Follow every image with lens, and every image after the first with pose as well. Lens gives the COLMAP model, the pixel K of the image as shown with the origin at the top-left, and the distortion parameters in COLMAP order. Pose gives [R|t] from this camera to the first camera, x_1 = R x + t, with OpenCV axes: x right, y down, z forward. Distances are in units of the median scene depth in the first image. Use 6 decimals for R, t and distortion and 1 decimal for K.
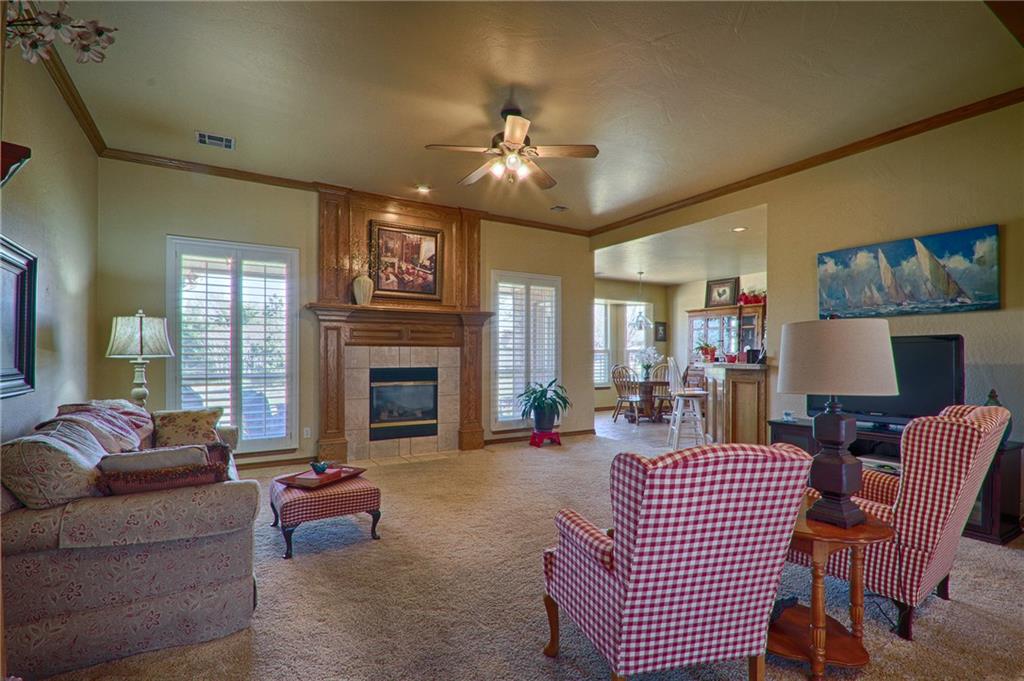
lens RADIAL K [[482.9, 0, 503.1], [0, 482.9, 347.7], [0, 0, 1]] dist [0.006555, -0.001248]
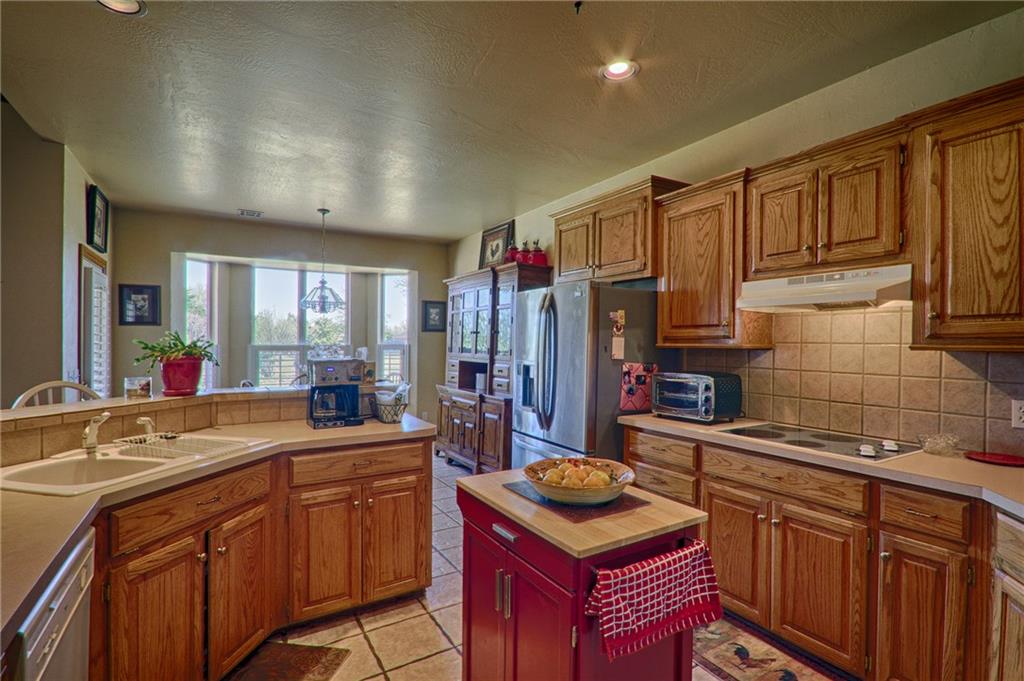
lens RADIAL K [[482.9, 0, 506.0], [0, 482.9, 339.2], [0, 0, 1]] dist [0.006555, -0.001248]
pose [[0.999792, 0.000845, 0.020401, 0.730949], [-0.001069, 0.999939, 0.010965, -0.018765], [-0.020390, -0.010984, 0.999732, 0.670114]]
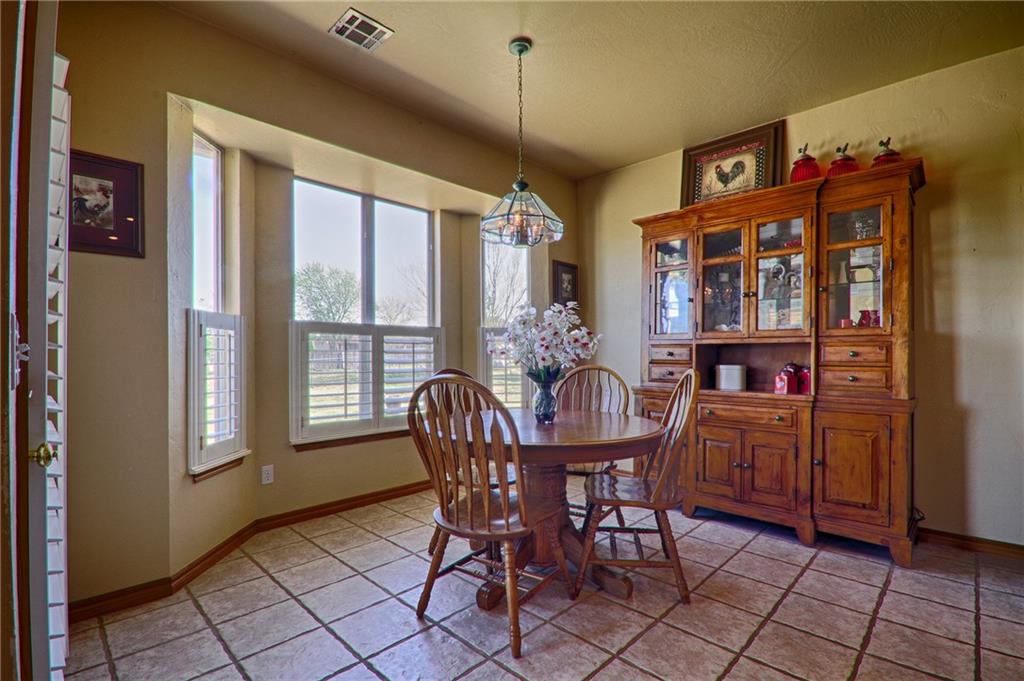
lens RADIAL K [[482.9, 0, 515.9], [0, 482.9, 352.3], [0, 0, 1]] dist [0.006555, -0.001248]
pose [[0.960387, -0.002453, 0.278660, 0.305266], [-0.000364, 0.999949, 0.010055, 0.035350], [-0.278670, -0.009758, 0.960337, 1.106988]]
